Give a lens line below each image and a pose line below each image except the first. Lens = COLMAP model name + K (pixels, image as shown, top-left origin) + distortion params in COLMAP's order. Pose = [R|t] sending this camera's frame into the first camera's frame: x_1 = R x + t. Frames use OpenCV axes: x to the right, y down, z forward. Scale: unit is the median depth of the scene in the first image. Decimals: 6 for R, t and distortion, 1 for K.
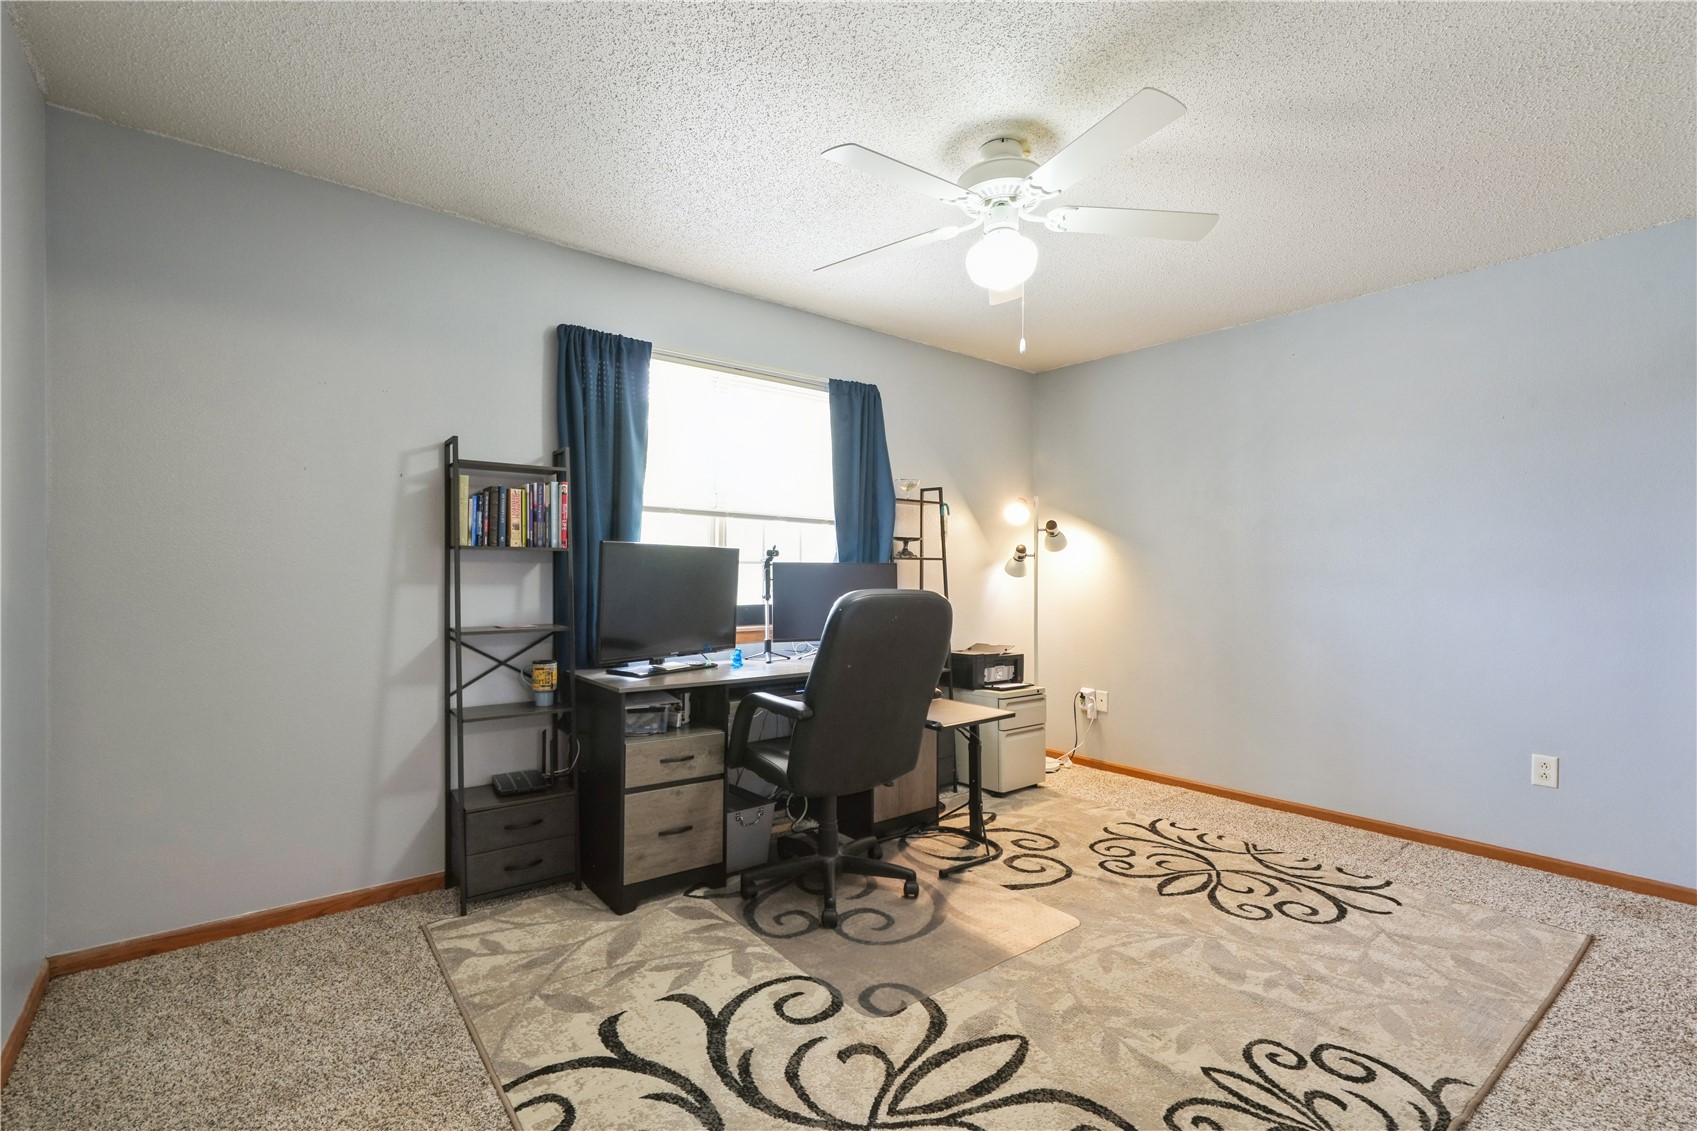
lens RADIAL K [[770.5, 0, 847.9], [0, 770.5, 572.8], [0, 0, 1]] dist [-0.008271, 0.004912]
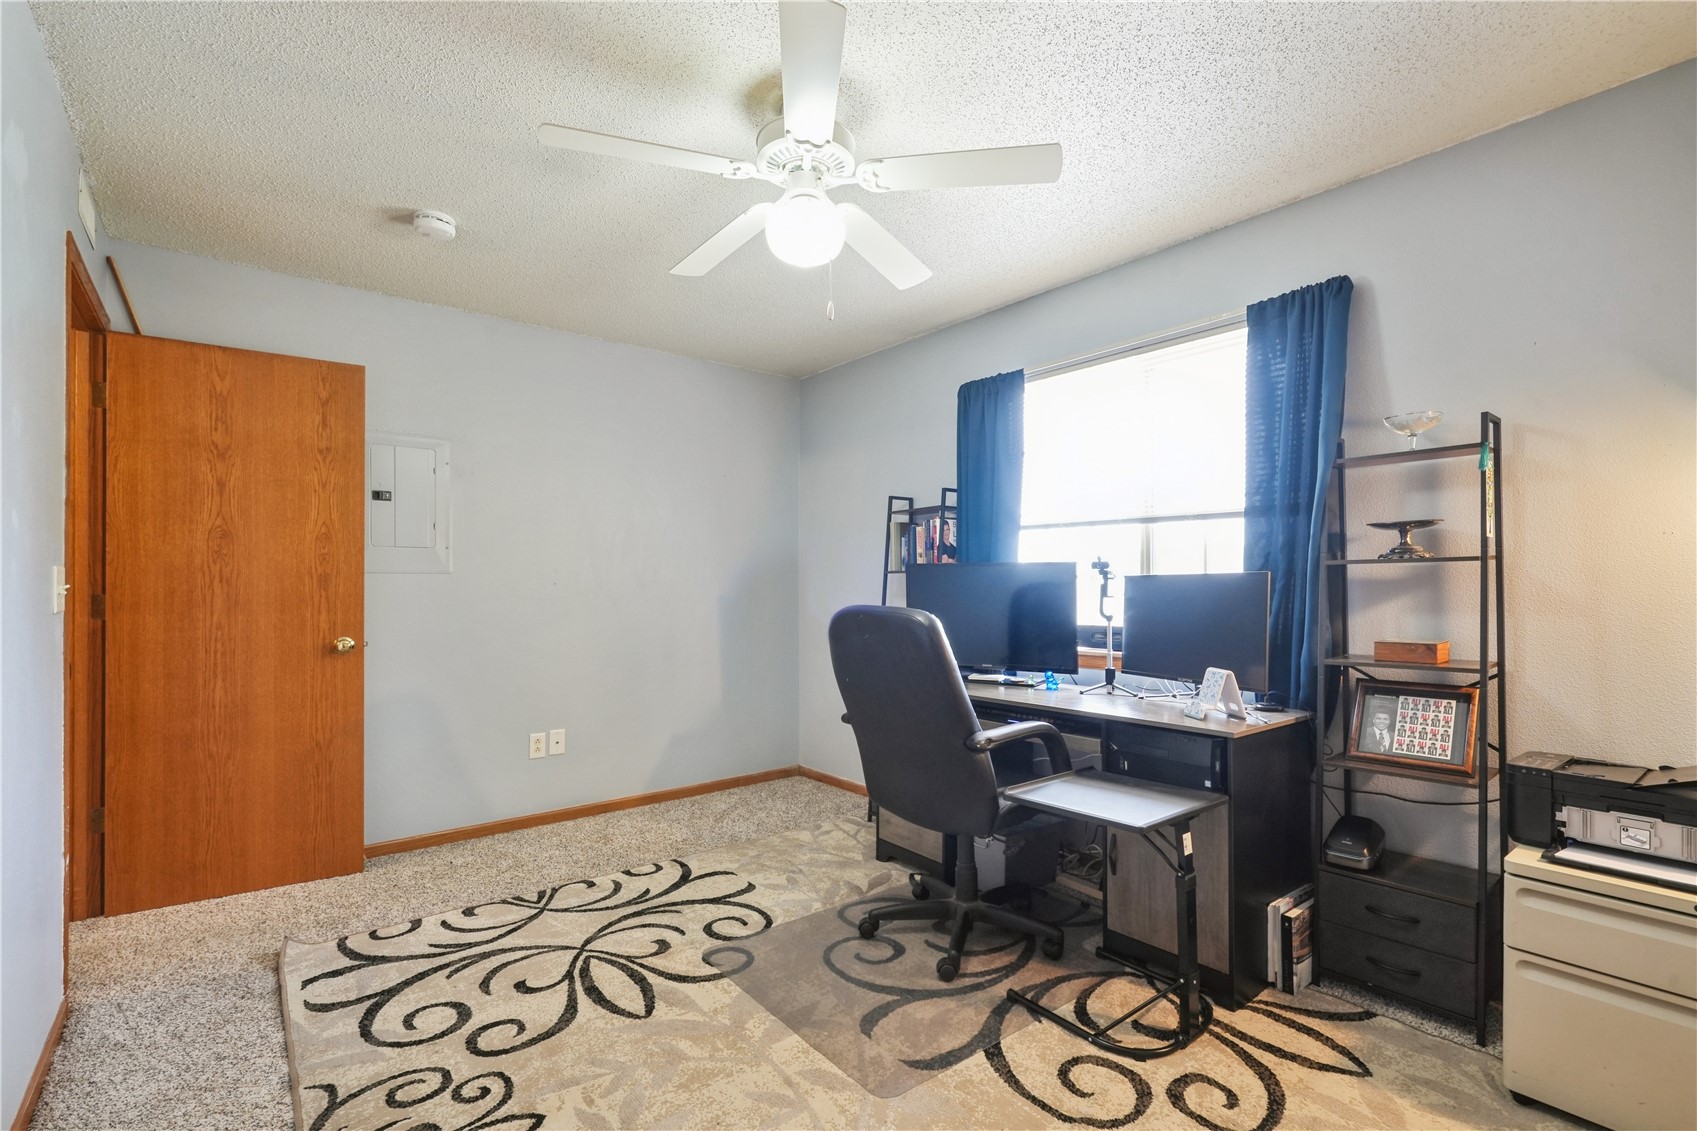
lens RADIAL K [[770.5, 0, 848.9], [0, 770.5, 578.0], [0, 0, 1]] dist [-0.008271, 0.004912]
pose [[-0.004693, -0.021797, -0.999751, 1.026608], [-0.001164, 0.999762, -0.021792, 0.010297], [0.999988, 0.001062, -0.004718, 1.005662]]
